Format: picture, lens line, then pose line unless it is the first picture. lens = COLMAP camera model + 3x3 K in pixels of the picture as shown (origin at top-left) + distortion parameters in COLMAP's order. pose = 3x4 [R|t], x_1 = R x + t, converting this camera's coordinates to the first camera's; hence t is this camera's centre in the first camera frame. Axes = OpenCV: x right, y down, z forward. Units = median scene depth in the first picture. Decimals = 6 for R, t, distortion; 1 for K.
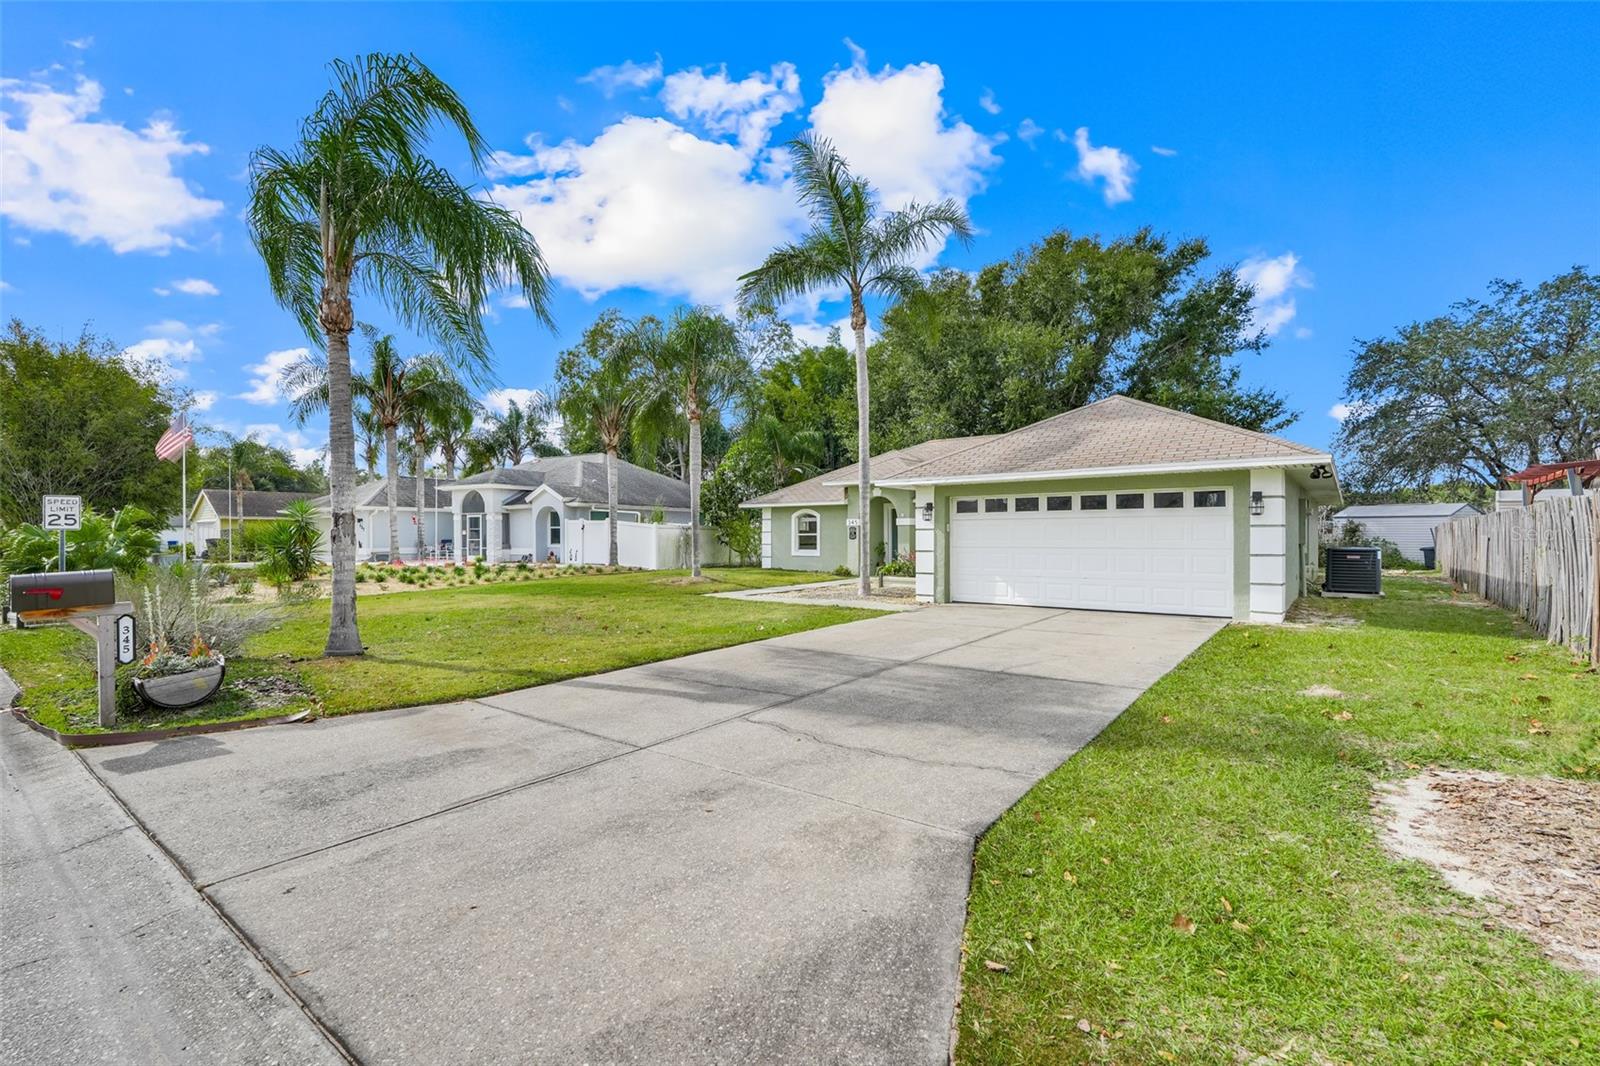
lens RADIAL K [[716.5, 0, 800.0], [0, 716.5, 533.0], [0, 0, 1]] dist [-0.024059, 0.006867]
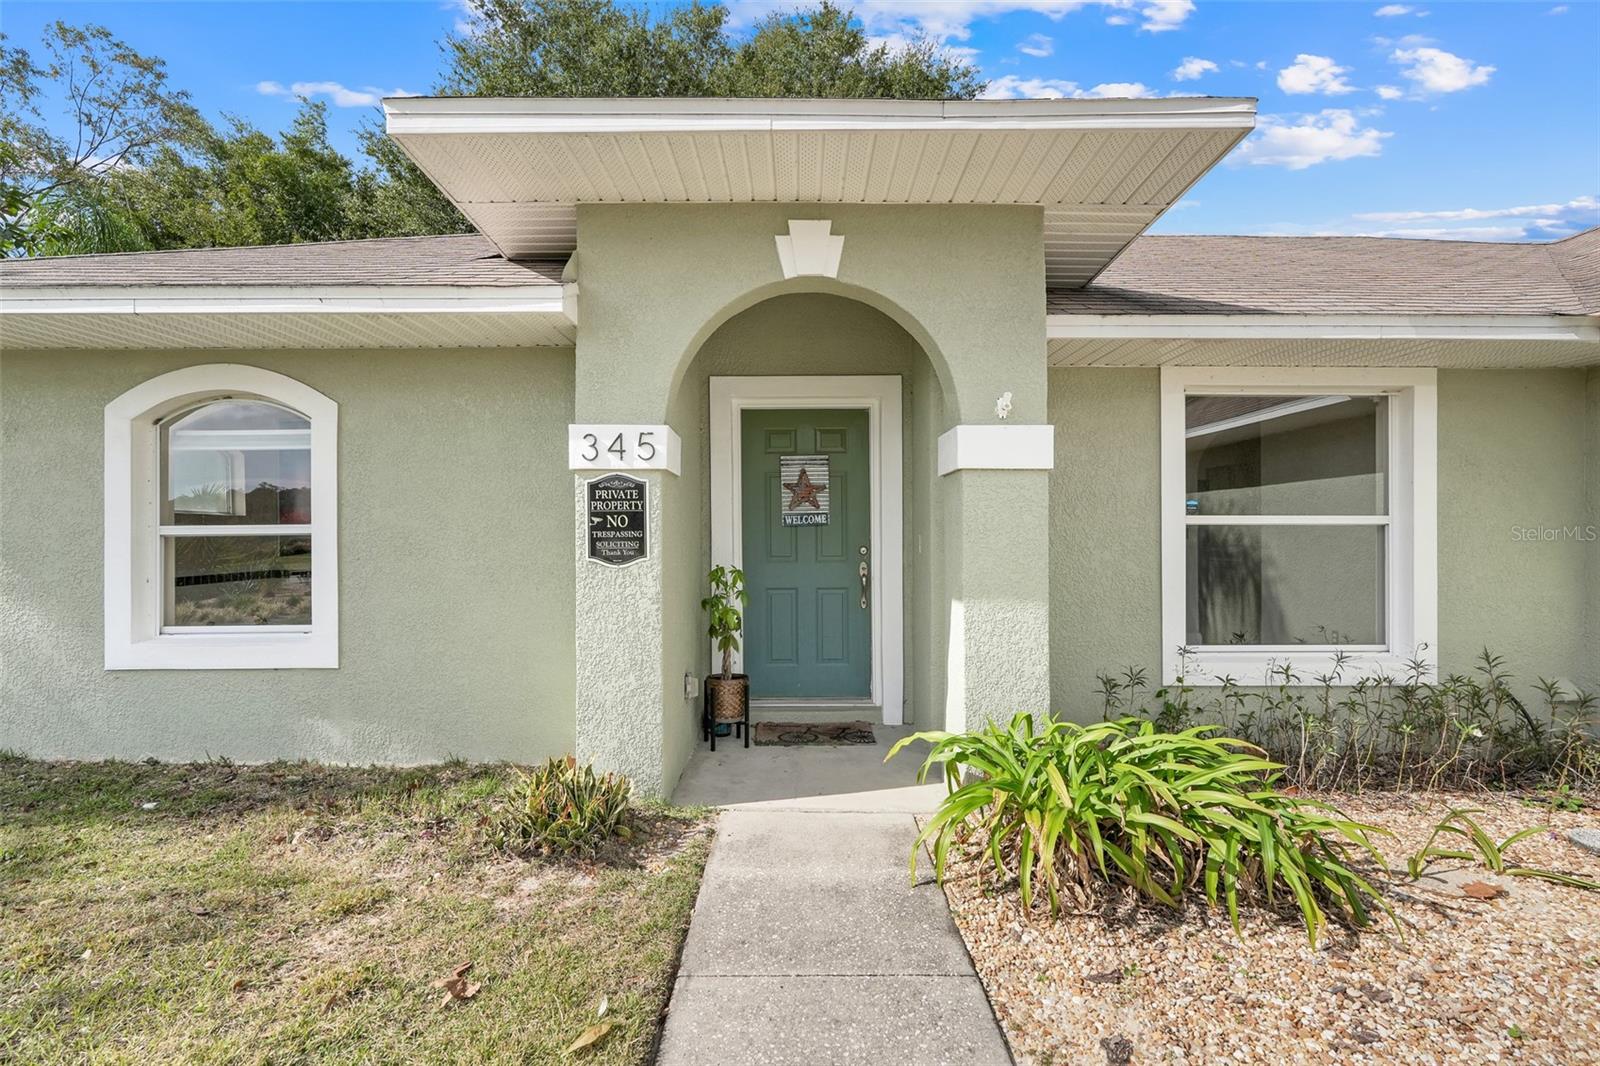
lens RADIAL K [[720.4, 0, 804.2], [0, 720.4, 524.9], [0, 0, 1]] dist [-0.000563, 0.000377]
pose [[0.787308, 0.009648, 0.616484, 0.012070], [-0.001990, 0.999912, -0.013107, 0.003598], [-0.616556, 0.009093, 0.787258, 0.896230]]
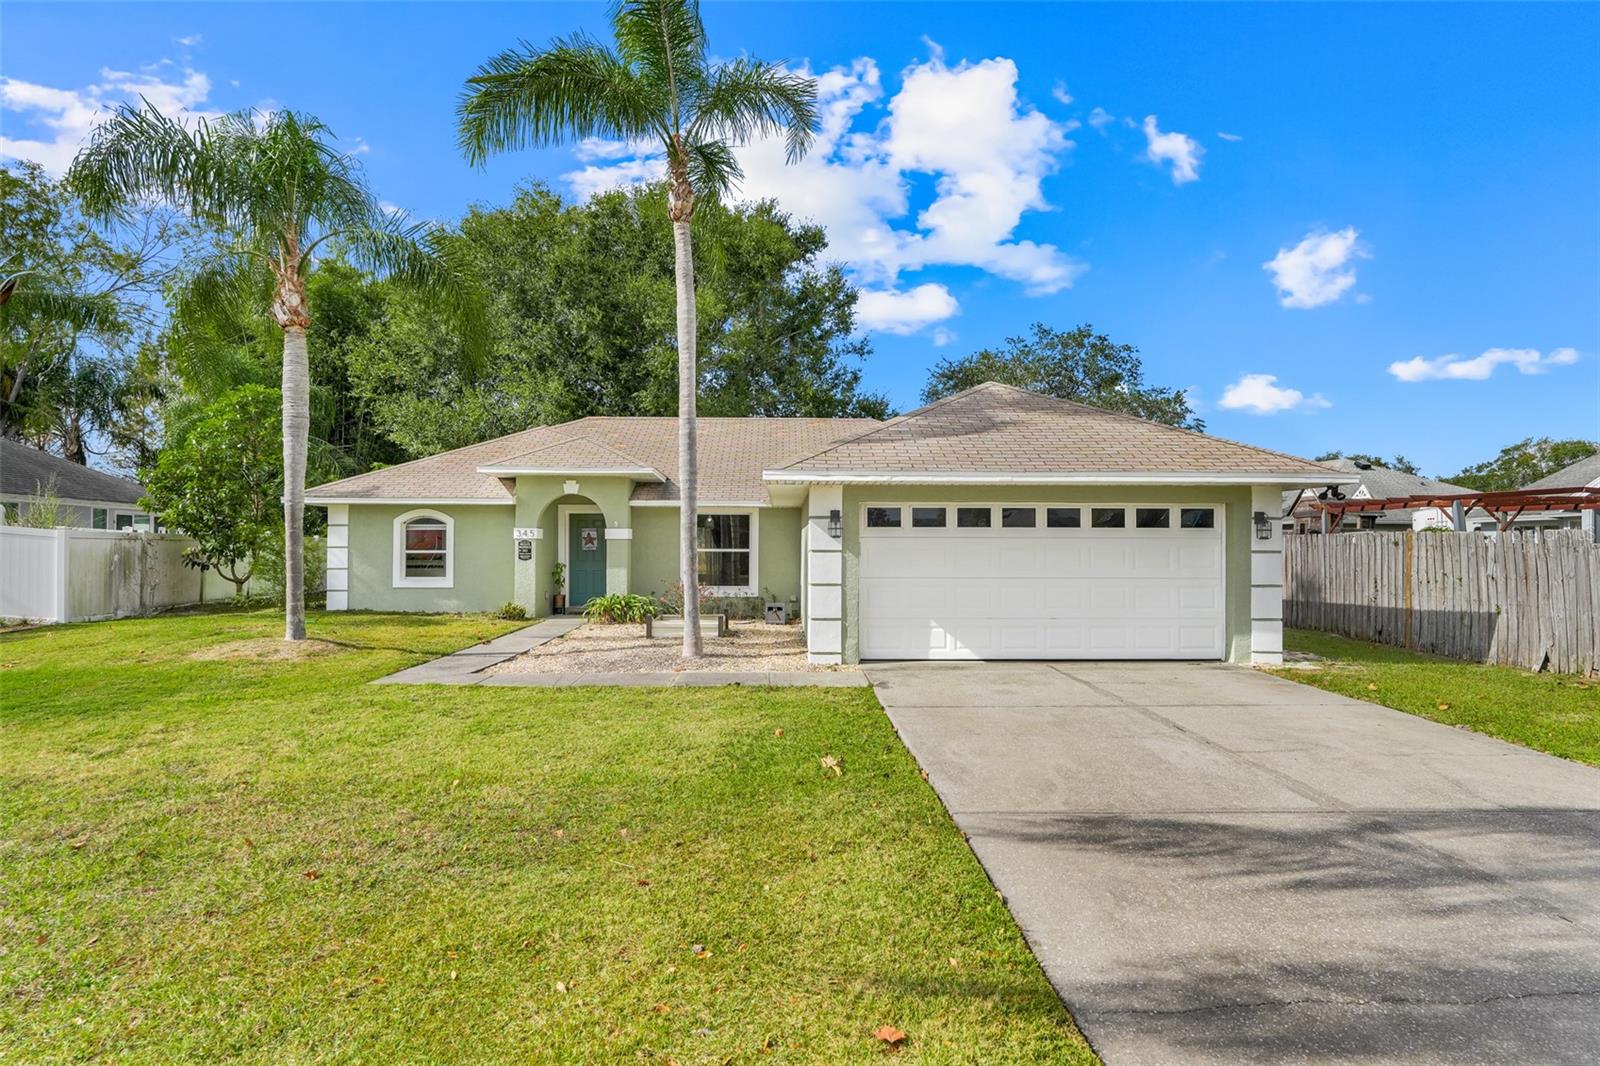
lens RADIAL K [[848.3, 0, 805.8], [0, 848.3, 520.3], [0, 0, 1]] dist [0.000206, 0.000490]
pose [[0.775736, 0.025256, 0.630552, -0.215221], [-0.008856, 0.999536, -0.029140, -0.006908], [-0.630996, 0.017021, 0.775600, 0.277680]]
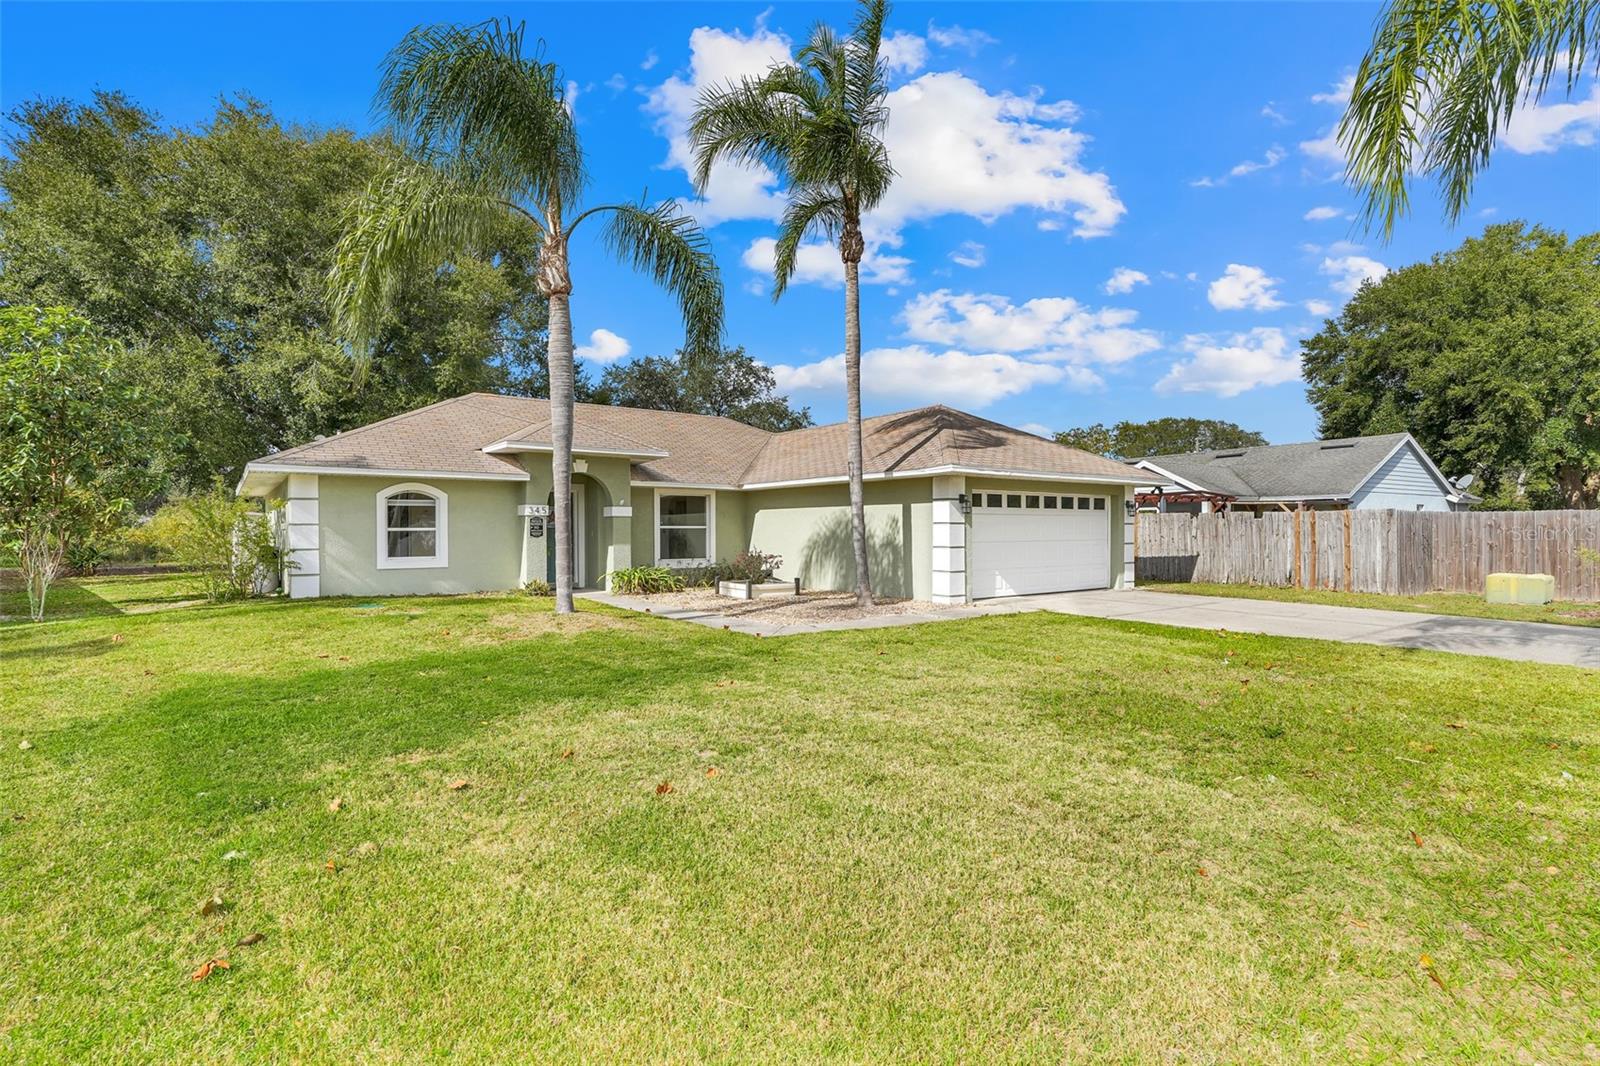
lens RADIAL K [[778.7, 0, 800.0], [0, 778.7, 533.0], [0, 0, 1]] dist [0.000160, 0.000126]
pose [[0.261800, 0.000432, 0.965122, -0.553144], [-0.002184, 0.999998, 0.000145, 0.005059], [-0.965120, -0.002145, 0.261800, 0.621763]]
